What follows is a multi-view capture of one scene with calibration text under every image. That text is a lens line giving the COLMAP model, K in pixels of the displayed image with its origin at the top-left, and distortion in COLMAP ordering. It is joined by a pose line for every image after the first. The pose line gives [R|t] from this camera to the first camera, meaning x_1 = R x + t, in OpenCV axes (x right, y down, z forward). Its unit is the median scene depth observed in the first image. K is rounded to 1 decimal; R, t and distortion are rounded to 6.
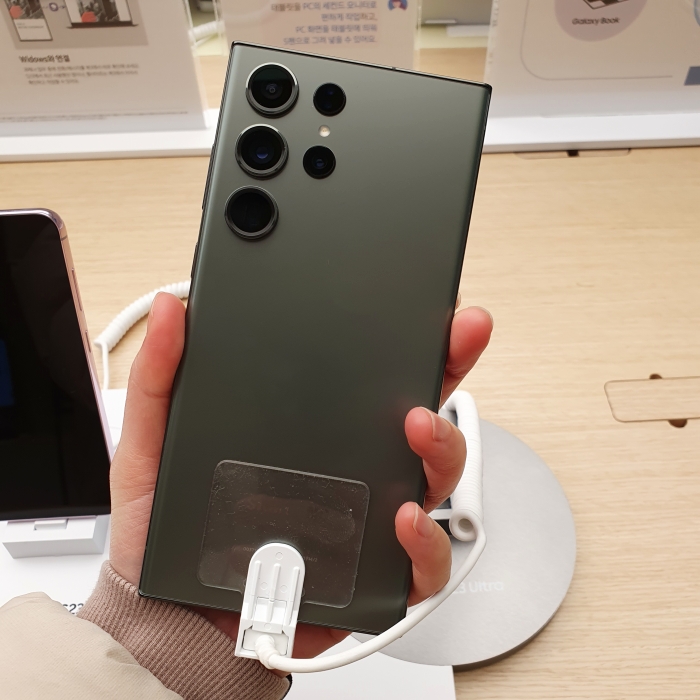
lens RADIAL K [[732.1, 0, 367.1], [0, 732.1, 362.4], [0, 0, 1]] dist [-0.025252, 0.000000]
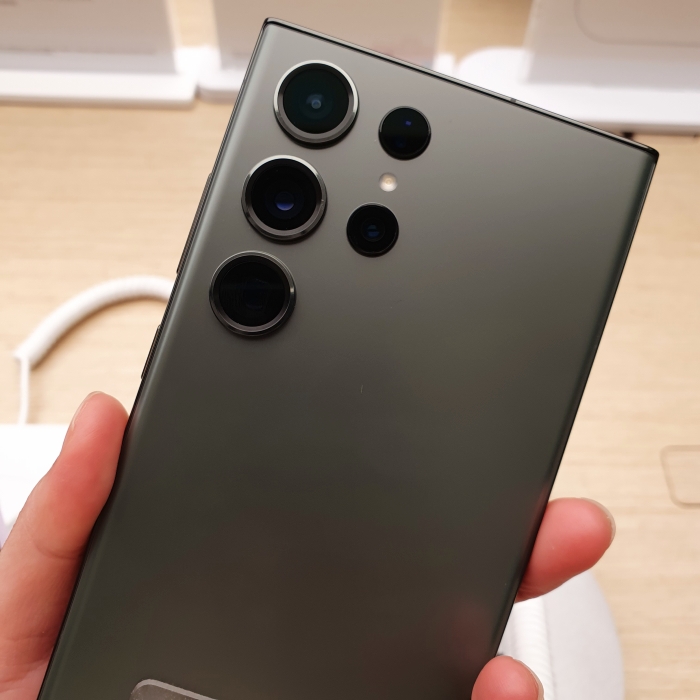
lens RADIAL K [[732.1, 0, 348.4], [0, 732.1, 349.5], [0, 0, 1]] dist [-0.025252, 0.000000]
pose [[0.997976, 0.062723, 0.010456, -0.022772], [-0.063338, 0.995094, 0.076001, -0.100402], [-0.005638, -0.076510, 0.997053, 0.193130]]
